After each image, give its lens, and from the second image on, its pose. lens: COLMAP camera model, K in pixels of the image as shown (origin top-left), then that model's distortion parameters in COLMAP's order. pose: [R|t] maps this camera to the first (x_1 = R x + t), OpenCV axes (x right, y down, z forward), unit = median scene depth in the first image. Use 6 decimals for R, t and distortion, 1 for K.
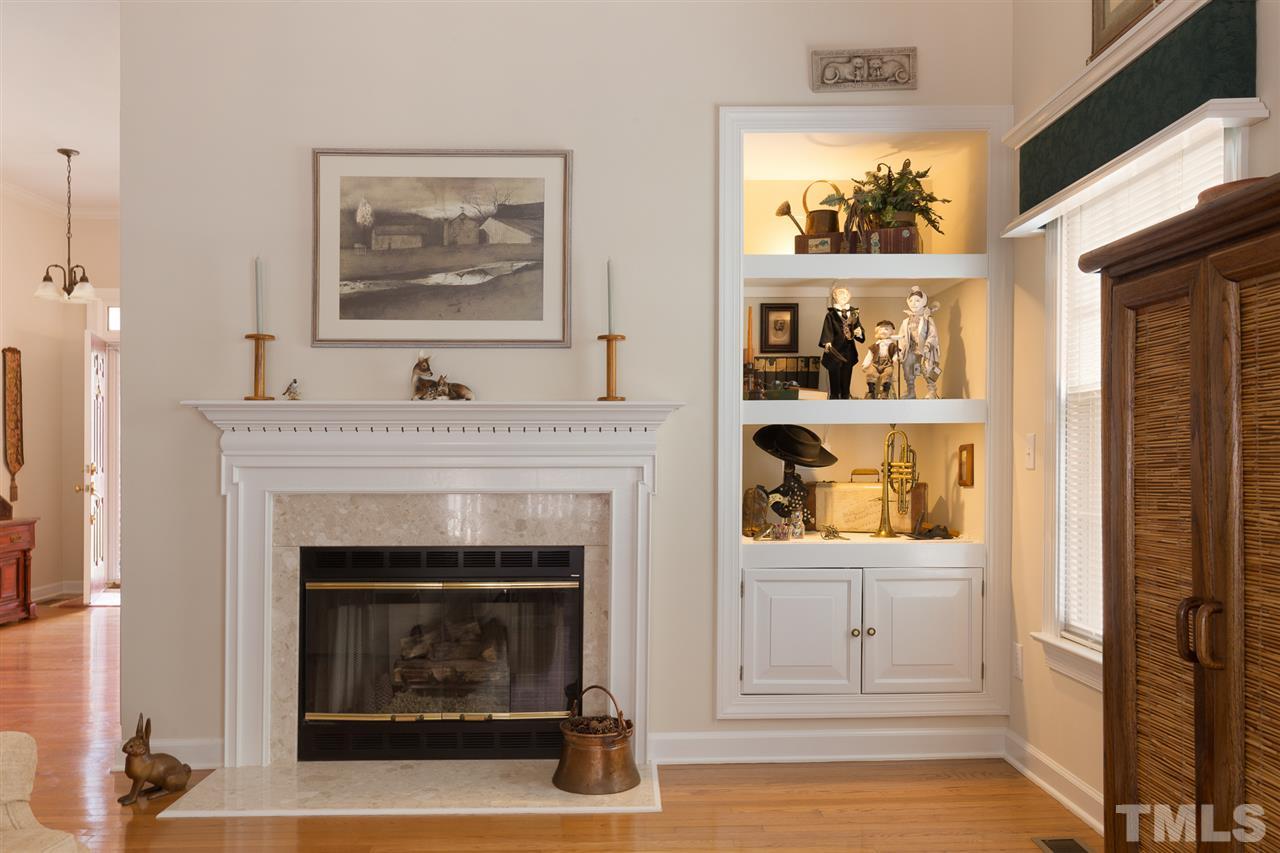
lens RADIAL K [[1094.6, 0, 641.9], [0, 1094.6, 473.5], [0, 0, 1]] dist [0.015333, -0.000964]
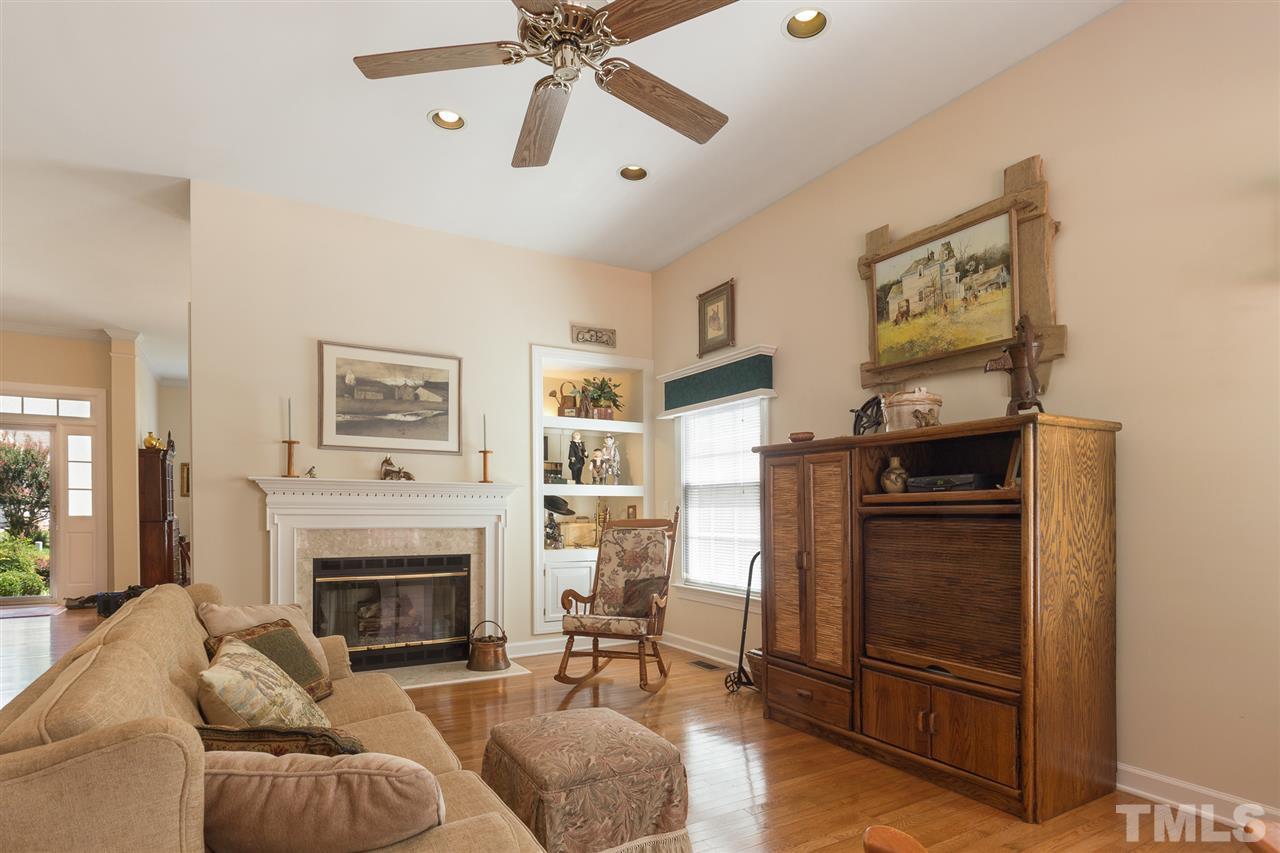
lens RADIAL K [[677.2, 0, 654.8], [0, 677.2, 512.9], [0, 0, 1]] dist [0.006698, -0.001182]
pose [[0.872341, 0.004288, 0.488878, -0.363780], [0.001659, 0.999930, -0.011731, 0.005266], [-0.488894, 0.011044, 0.872273, -0.254267]]
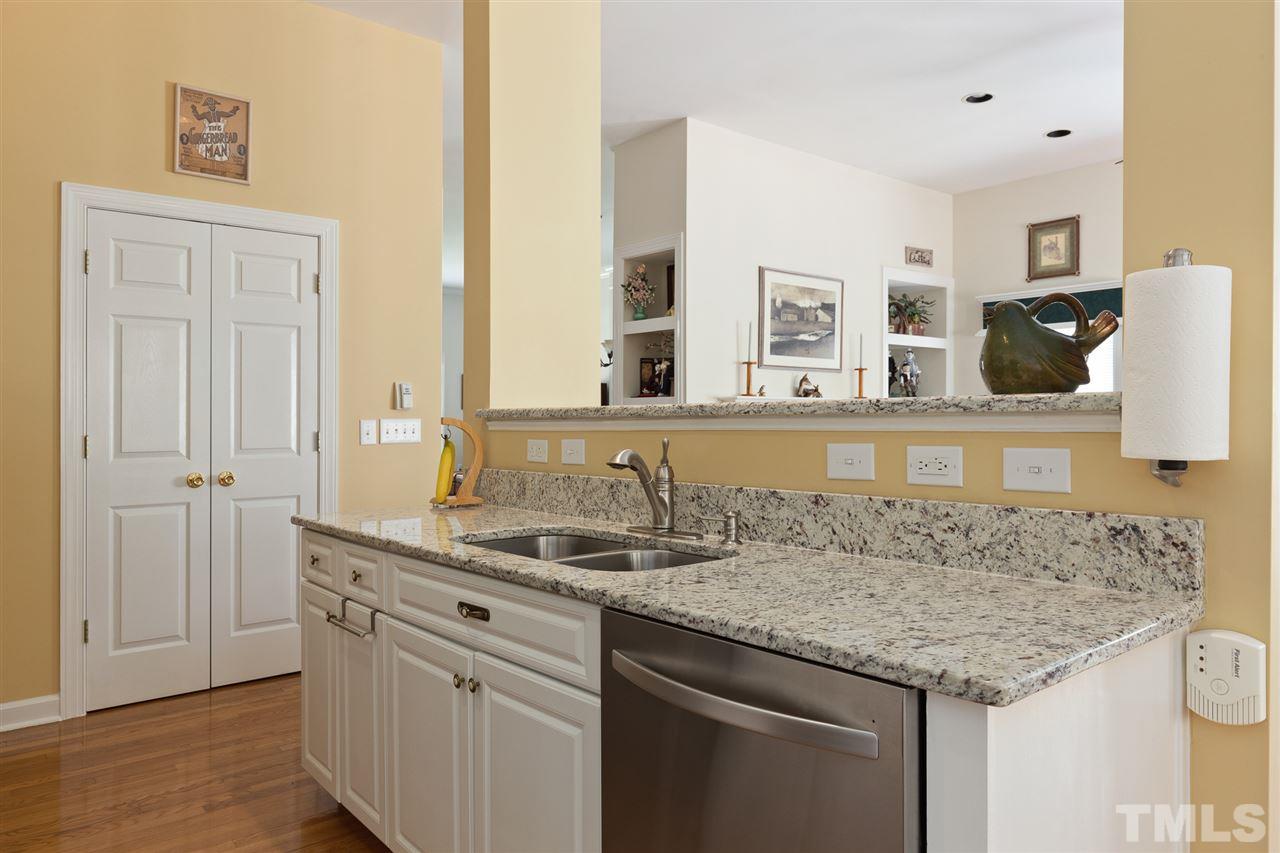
lens RADIAL K [[874.4, 0, 645.4], [0, 874.4, 434.6], [0, 0, 1]] dist [-0.002859, 0.001194]
pose [[0.768652, -0.015661, 0.639476, -1.444171], [0.010922, 0.999876, 0.011359, -0.018703], [-0.639574, -0.001747, 0.768727, -0.055583]]
